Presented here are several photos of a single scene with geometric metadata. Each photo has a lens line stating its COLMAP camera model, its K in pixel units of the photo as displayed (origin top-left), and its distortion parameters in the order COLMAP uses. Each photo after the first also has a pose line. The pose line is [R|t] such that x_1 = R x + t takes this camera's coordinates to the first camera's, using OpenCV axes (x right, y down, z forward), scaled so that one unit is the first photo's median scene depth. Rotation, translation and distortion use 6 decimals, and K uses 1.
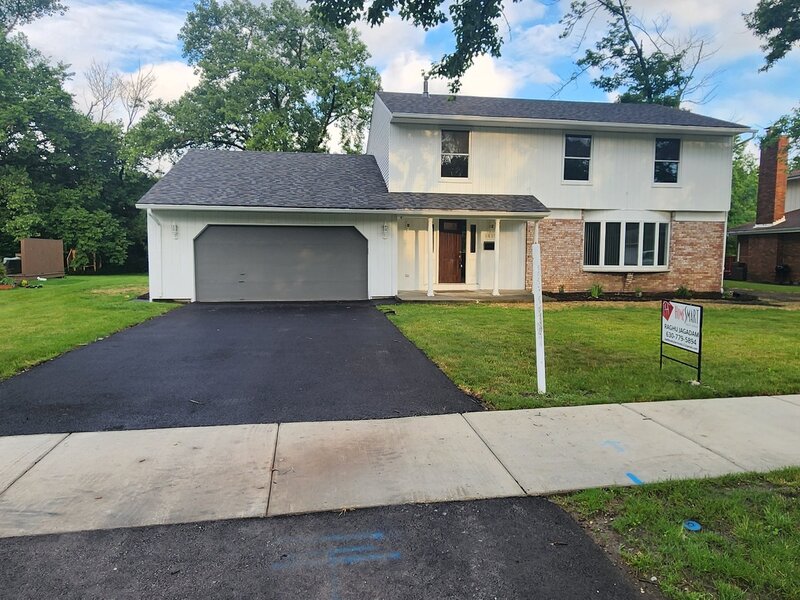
lens RADIAL K [[530.7, 0, 400.0], [0, 530.7, 300.0], [0, 0, 1]] dist [0.003052, -0.000825]
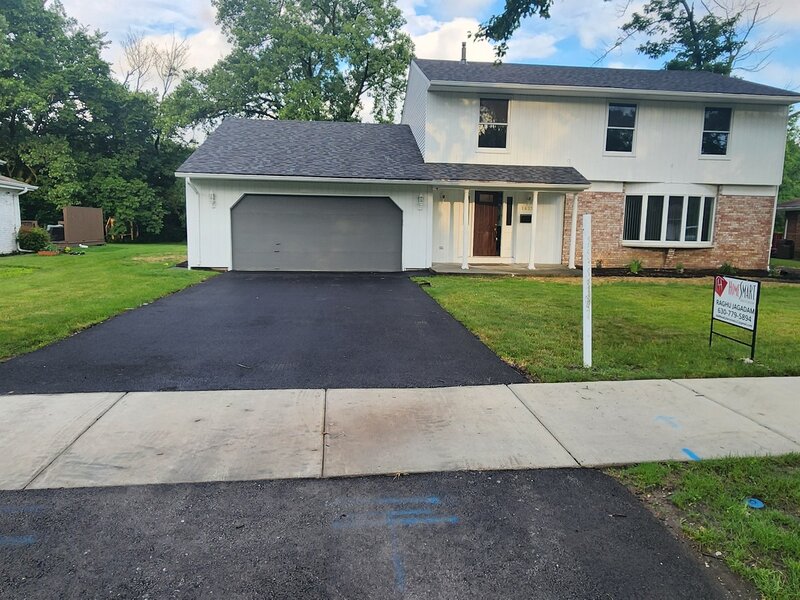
lens RADIAL K [[530.7, 0, 400.0], [0, 530.7, 300.0], [0, 0, 1]] dist [0.003052, -0.000825]
pose [[0.998474, 0.020144, -0.051424, -0.010423], [-0.017543, 0.998568, 0.050539, 0.002541], [0.052369, -0.049560, 0.997397, 0.001871]]
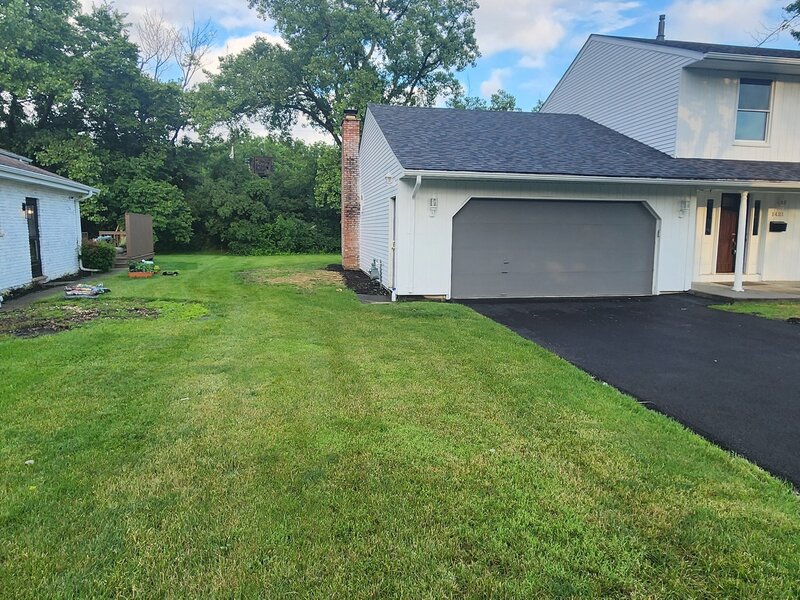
lens RADIAL K [[530.7, 0, 400.0], [0, 530.7, 300.0], [0, 0, 1]] dist [0.003052, -0.000825]
pose [[0.999720, 0.001922, 0.023575, -0.418296], [-0.002971, 0.999004, 0.044520, -0.025517], [-0.023466, -0.044577, 0.998730, 0.206089]]
